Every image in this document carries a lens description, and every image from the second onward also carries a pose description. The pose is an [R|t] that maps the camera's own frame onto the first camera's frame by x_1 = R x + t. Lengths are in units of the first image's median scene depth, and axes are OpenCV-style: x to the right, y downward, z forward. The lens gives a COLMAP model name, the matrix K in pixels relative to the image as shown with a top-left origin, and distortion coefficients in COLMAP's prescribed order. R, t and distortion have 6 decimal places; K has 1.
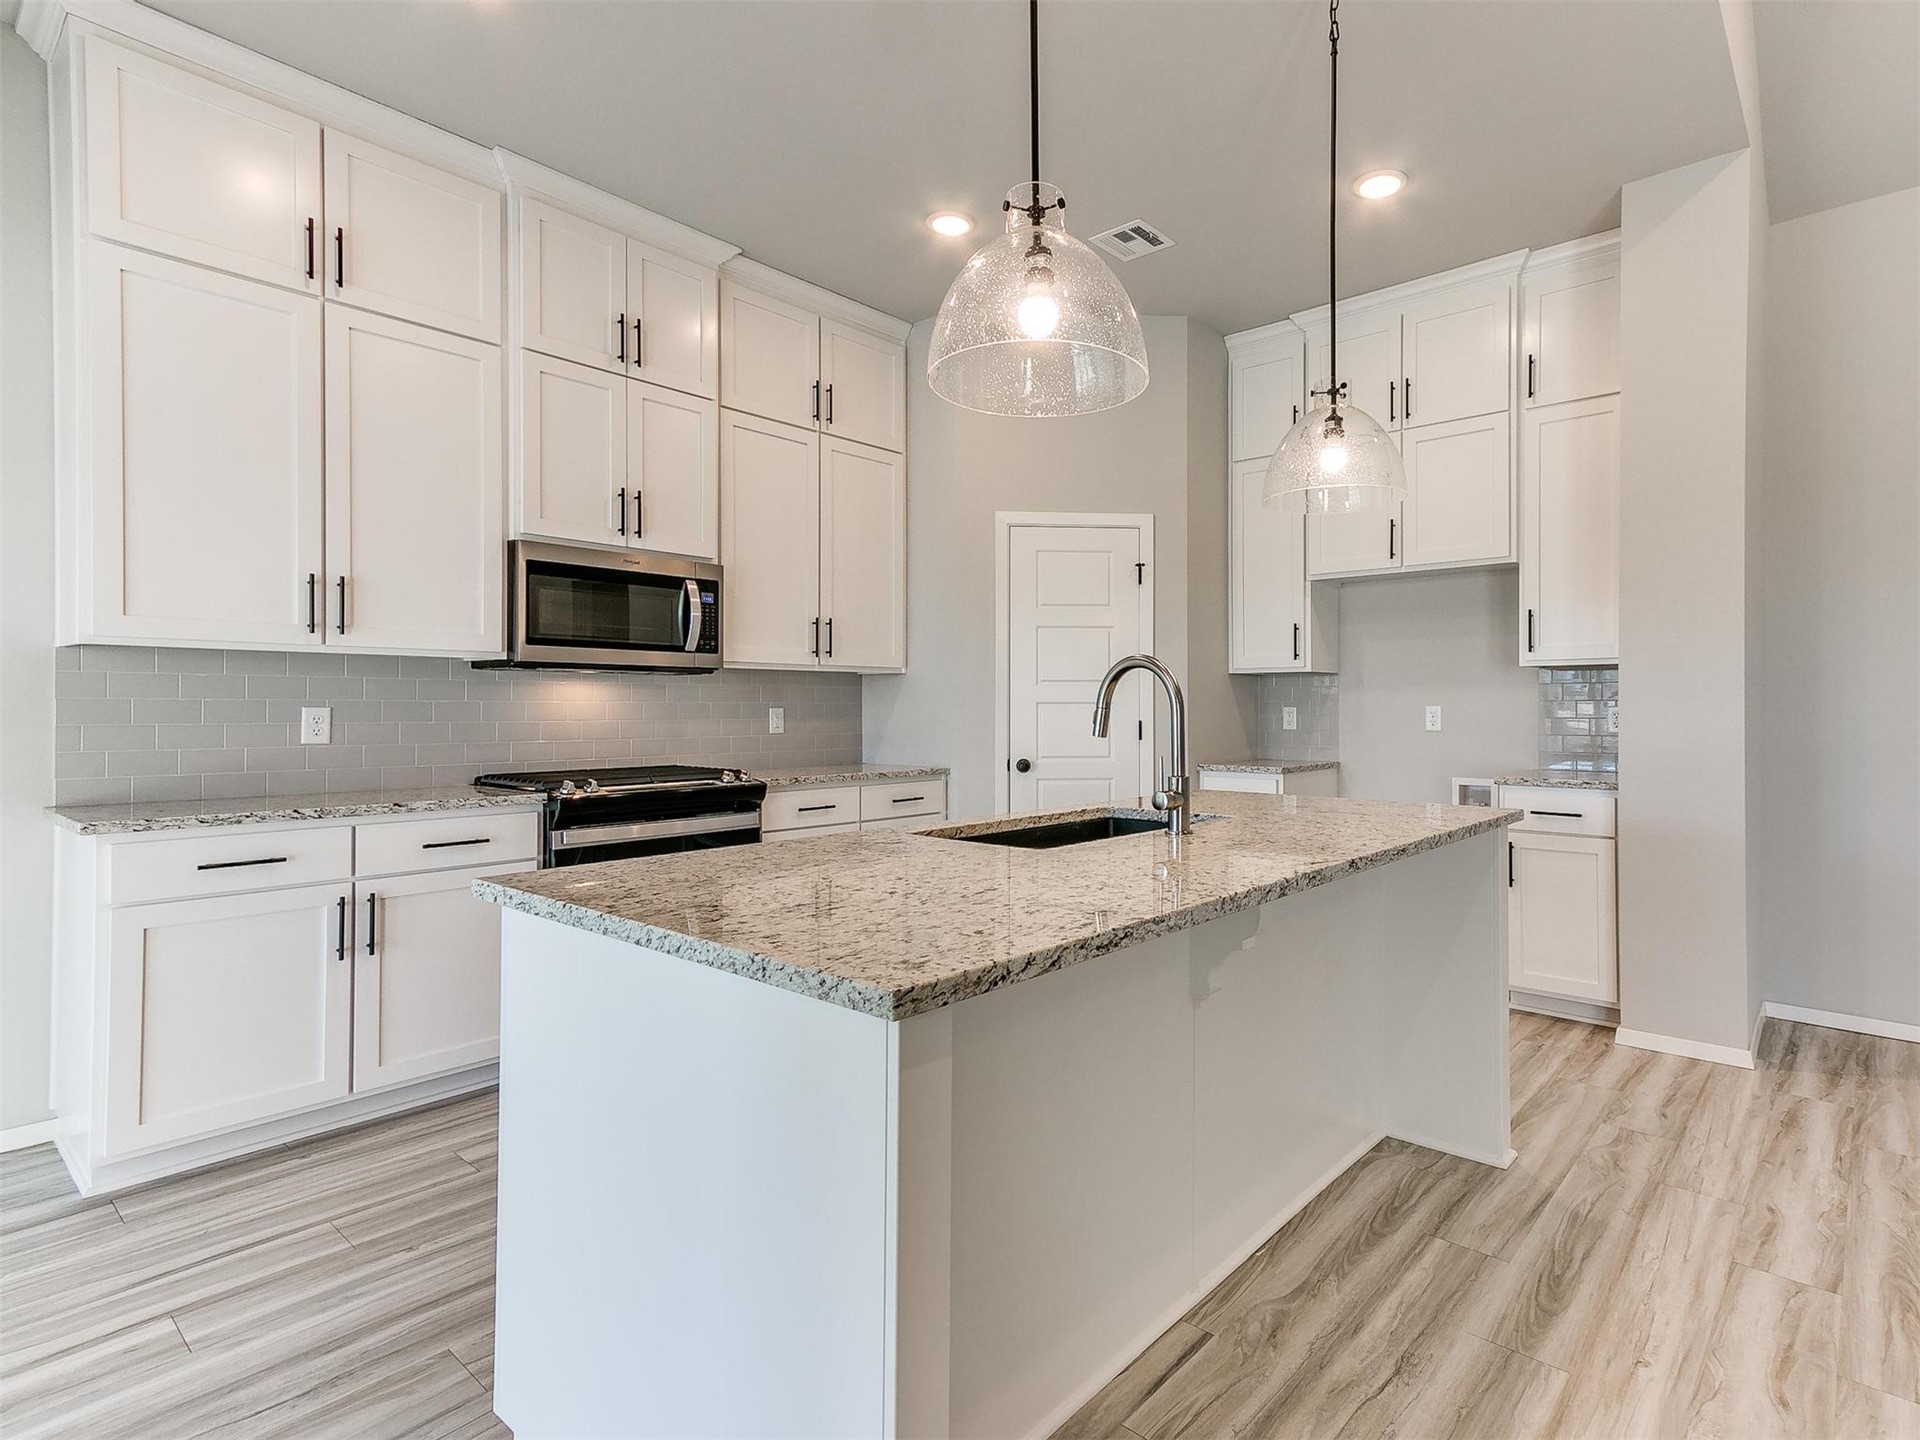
lens RADIAL K [[996.7, 0, 1061.7], [0, 996.7, 711.5], [0, 0, 1]] dist [0.015733, 0.004313]
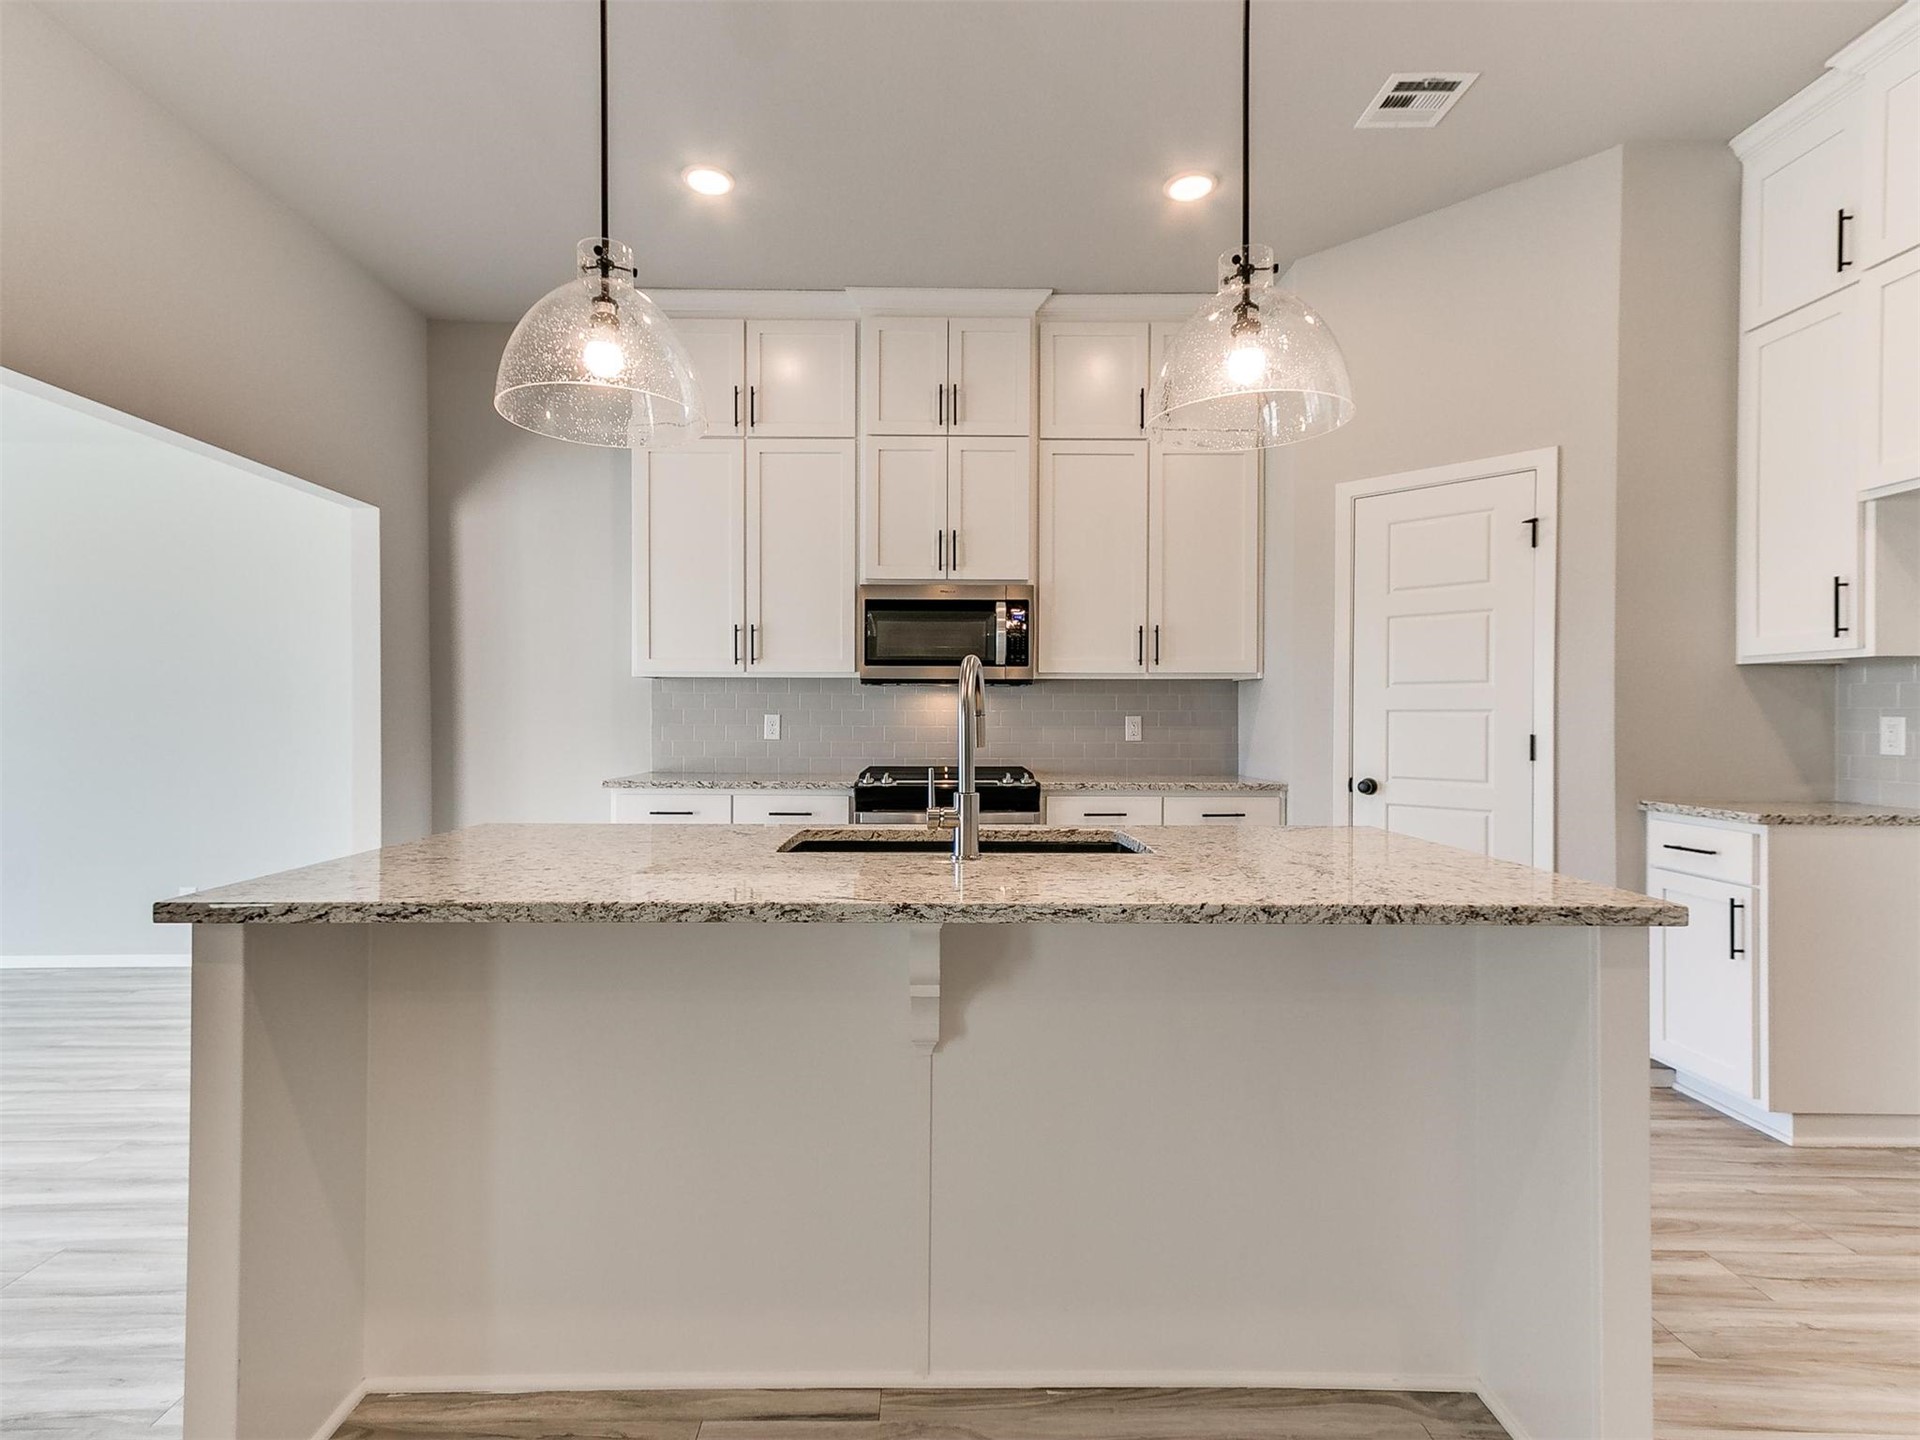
lens RADIAL K [[996.7, 0, 976.3], [0, 996.7, 722.5], [0, 0, 1]] dist [0.015733, 0.004313]
pose [[0.623135, 0.007473, -0.782079, 0.488826], [-0.005856, 0.999971, 0.004889, -0.001244], [0.782093, 0.001534, 0.623160, 0.278640]]
